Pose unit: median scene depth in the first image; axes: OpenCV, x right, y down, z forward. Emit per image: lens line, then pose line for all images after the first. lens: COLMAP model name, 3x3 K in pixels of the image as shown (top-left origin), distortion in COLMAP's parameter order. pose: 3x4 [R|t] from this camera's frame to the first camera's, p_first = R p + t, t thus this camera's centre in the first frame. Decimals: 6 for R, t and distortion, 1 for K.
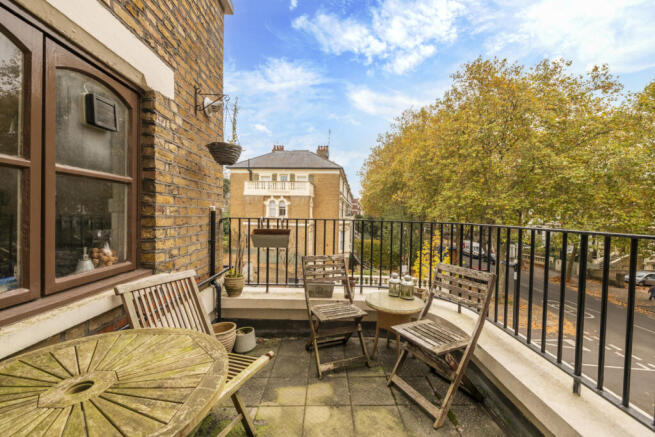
lens RADIAL K [[267.0, 0, 332.3], [0, 267.0, 210.6], [0, 0, 1]] dist [0.001117, -0.000377]
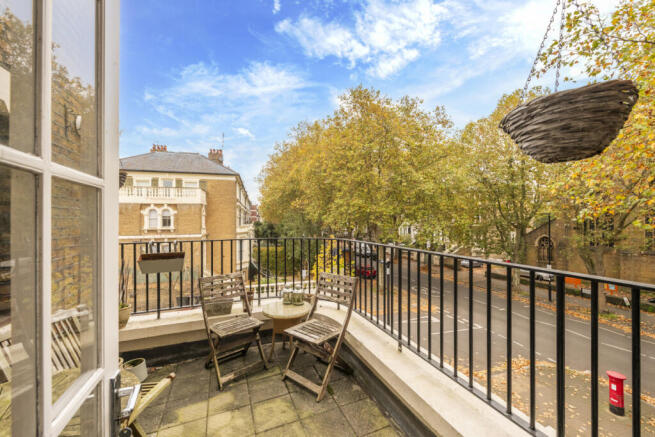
lens RADIAL K [[267.0, 0, 332.3], [0, 267.0, 210.6], [0, 0, 1]] dist [0.001117, -0.000377]
pose [[0.931415, -0.022275, 0.363278, -0.001606], [0.030479, 0.999393, -0.016867, -0.050511], [-0.362681, 0.026783, 0.931528, -0.140308]]
